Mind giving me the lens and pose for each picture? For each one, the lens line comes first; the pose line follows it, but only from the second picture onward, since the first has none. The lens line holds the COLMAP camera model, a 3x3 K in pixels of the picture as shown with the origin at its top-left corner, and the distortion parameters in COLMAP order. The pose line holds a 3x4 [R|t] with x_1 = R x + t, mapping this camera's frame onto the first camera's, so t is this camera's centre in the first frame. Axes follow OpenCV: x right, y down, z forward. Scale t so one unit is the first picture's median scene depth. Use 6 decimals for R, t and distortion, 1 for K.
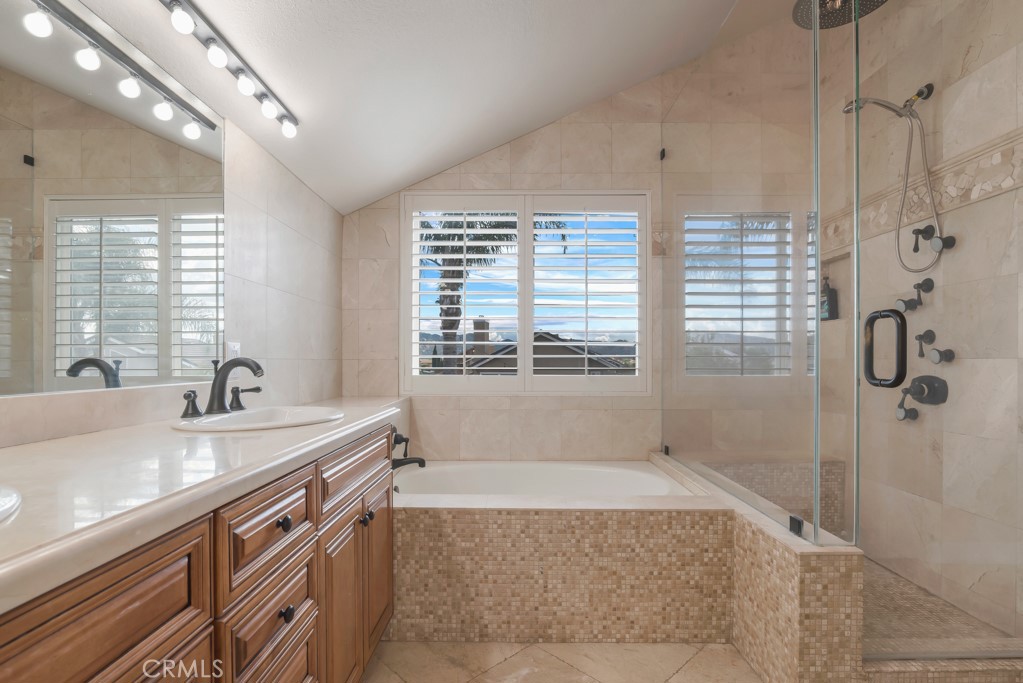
lens RADIAL K [[494.1, 0, 512.9], [0, 494.1, 361.2], [0, 0, 1]] dist [0.000462, 0.000054]
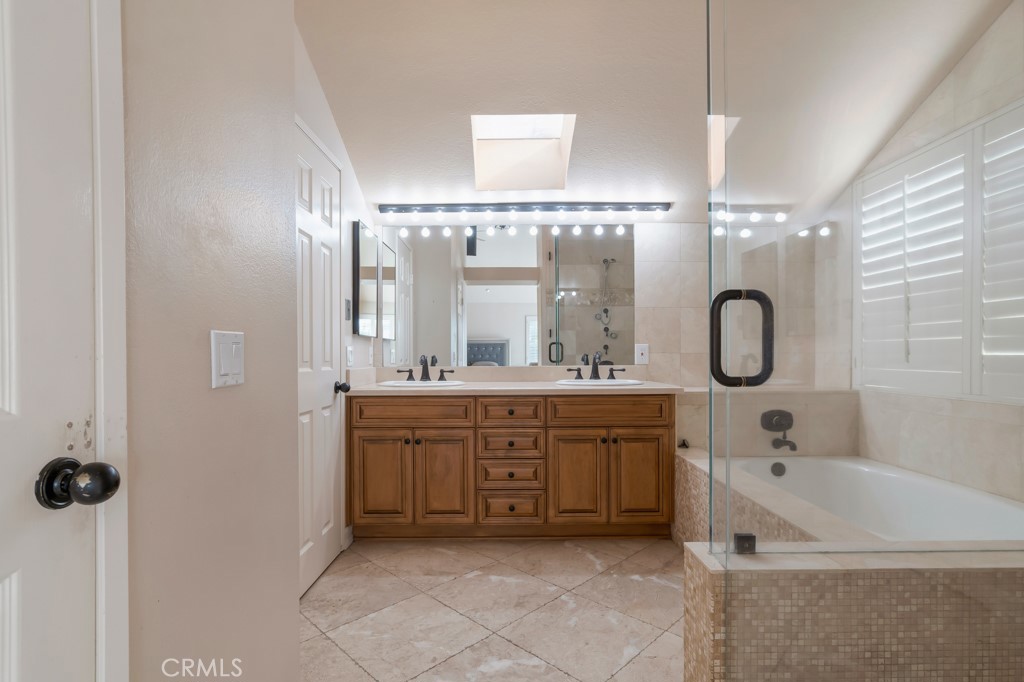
lens RADIAL K [[494.6, 0, 513.4], [0, 494.6, 360.7], [0, 0, 1]] dist [0.000462, 0.000054]
pose [[0.005431, 0.007339, -0.999958, 1.232789], [0.004783, 0.999961, 0.007365, 0.002774], [0.999974, -0.004822, 0.005396, 0.502156]]
